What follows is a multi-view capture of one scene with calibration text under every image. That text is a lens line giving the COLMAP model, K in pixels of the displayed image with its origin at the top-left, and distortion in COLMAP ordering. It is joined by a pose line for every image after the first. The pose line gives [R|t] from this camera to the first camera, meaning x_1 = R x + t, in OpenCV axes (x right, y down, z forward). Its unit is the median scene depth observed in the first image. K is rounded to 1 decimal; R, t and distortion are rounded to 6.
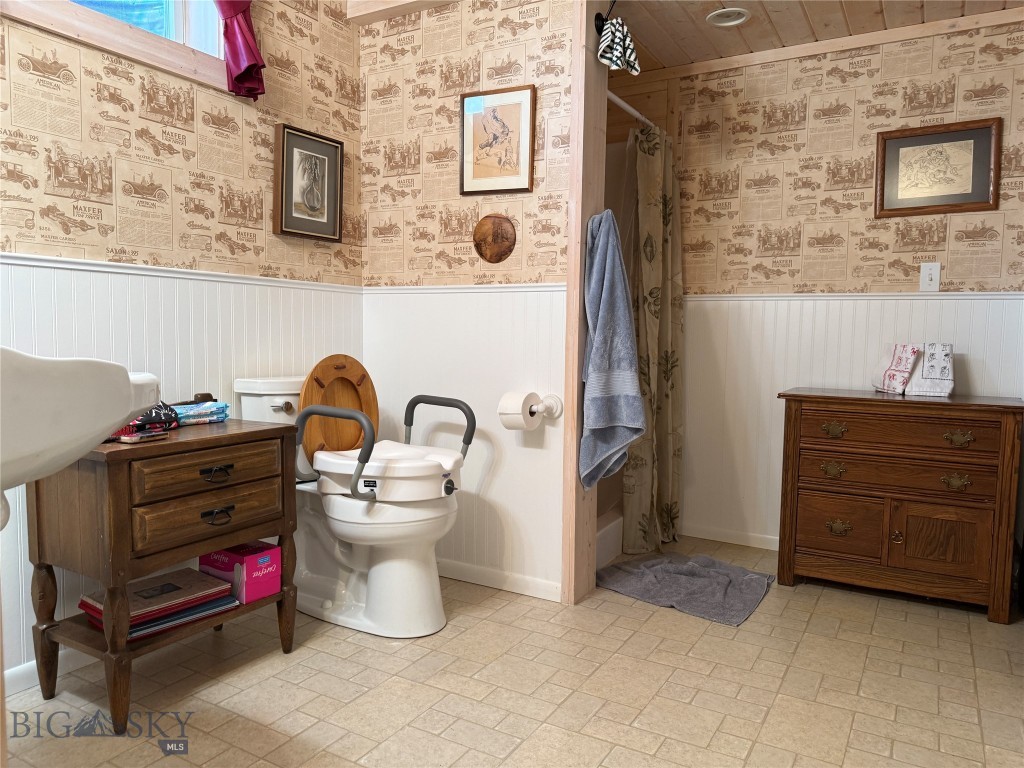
lens RADIAL K [[734.1, 0, 508.6], [0, 734.1, 390.1], [0, 0, 1]] dist [0.122411, -0.173033]
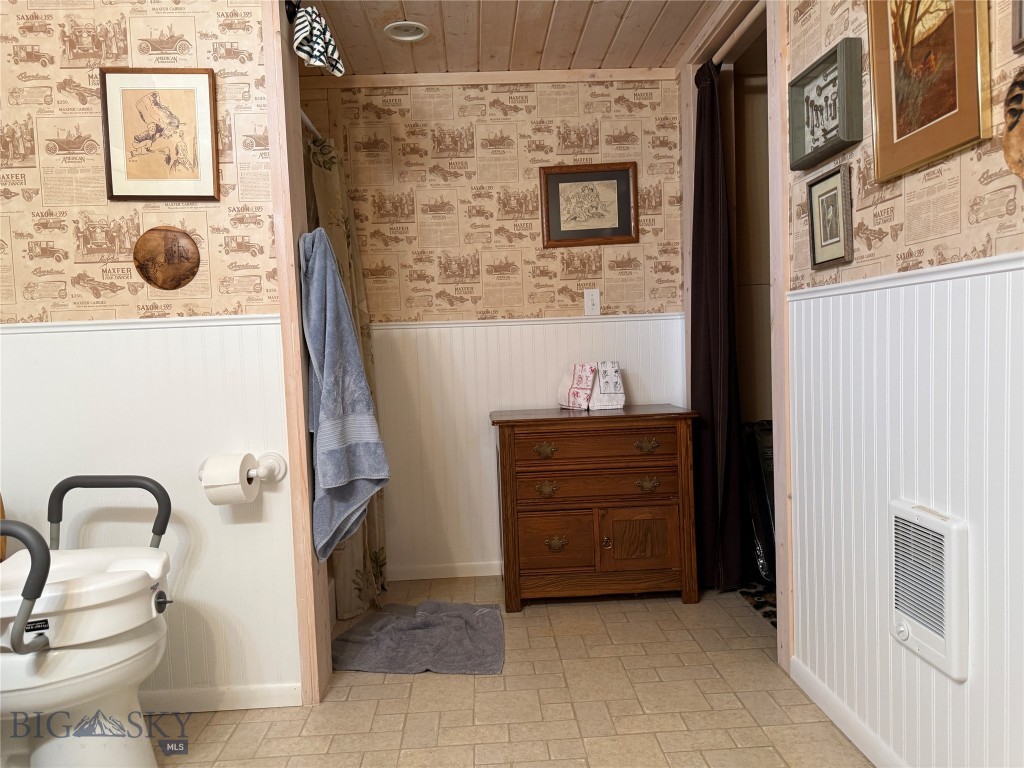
lens RADIAL K [[734.1, 0, 508.6], [0, 734.1, 390.1], [0, 0, 1]] dist [0.122411, -0.173033]
pose [[0.838501, -0.081311, 0.538800, -0.148247], [0.096166, 0.995365, 0.000555, -0.035592], [-0.536348, 0.051349, 0.842434, 0.162307]]
